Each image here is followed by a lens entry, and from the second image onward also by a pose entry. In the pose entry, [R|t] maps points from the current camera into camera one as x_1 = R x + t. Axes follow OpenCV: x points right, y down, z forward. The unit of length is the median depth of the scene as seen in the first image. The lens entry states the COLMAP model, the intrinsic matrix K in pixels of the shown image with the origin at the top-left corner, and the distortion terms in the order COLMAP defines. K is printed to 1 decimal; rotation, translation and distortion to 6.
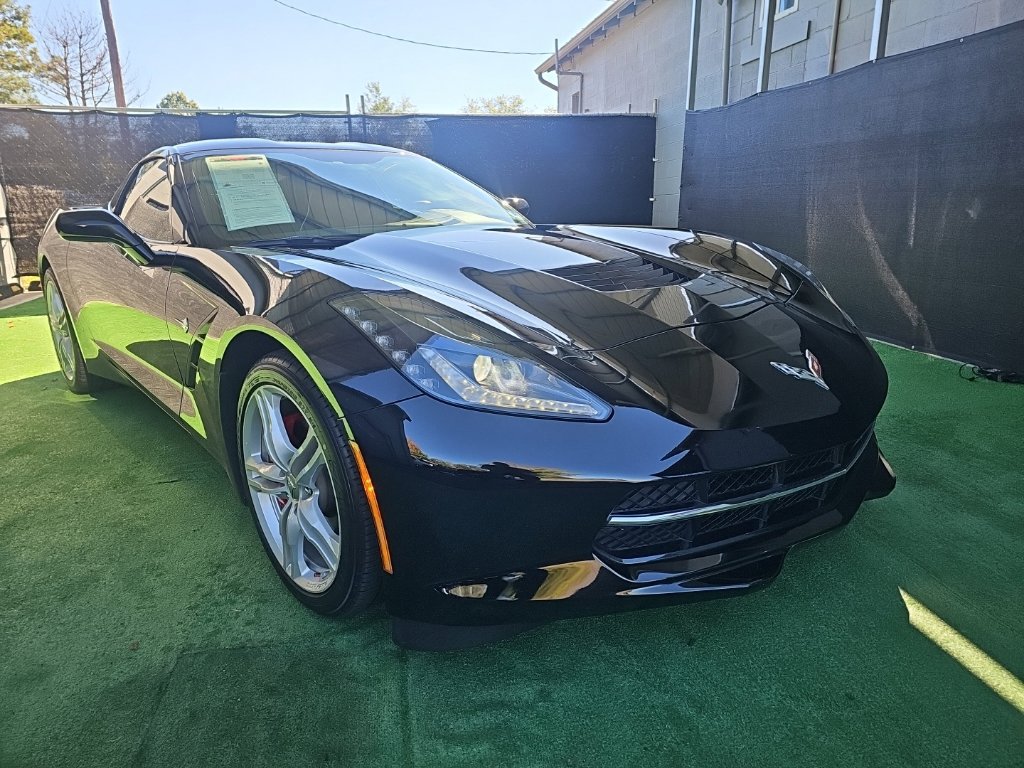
lens RADIAL K [[663.2, 0, 512.0], [0, 663.2, 384.0], [0, 0, 1]] dist [-0.004454, -0.004433]
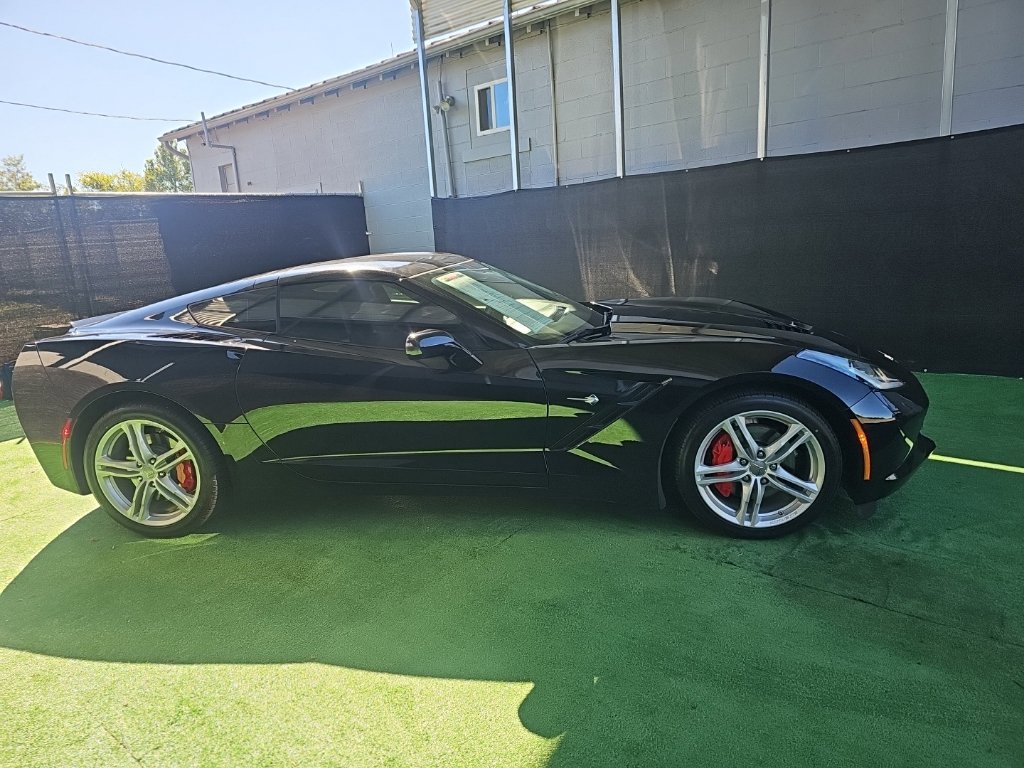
lens RADIAL K [[664.6, 0, 506.8], [0, 664.6, 379.6], [0, 0, 1]] dist [0.063742, -0.055475]
pose [[0.782427, -0.169321, 0.599282, -0.355188], [0.218156, 0.975871, -0.009104, -0.038431], [-0.583281, 0.137860, 0.800486, -0.012042]]
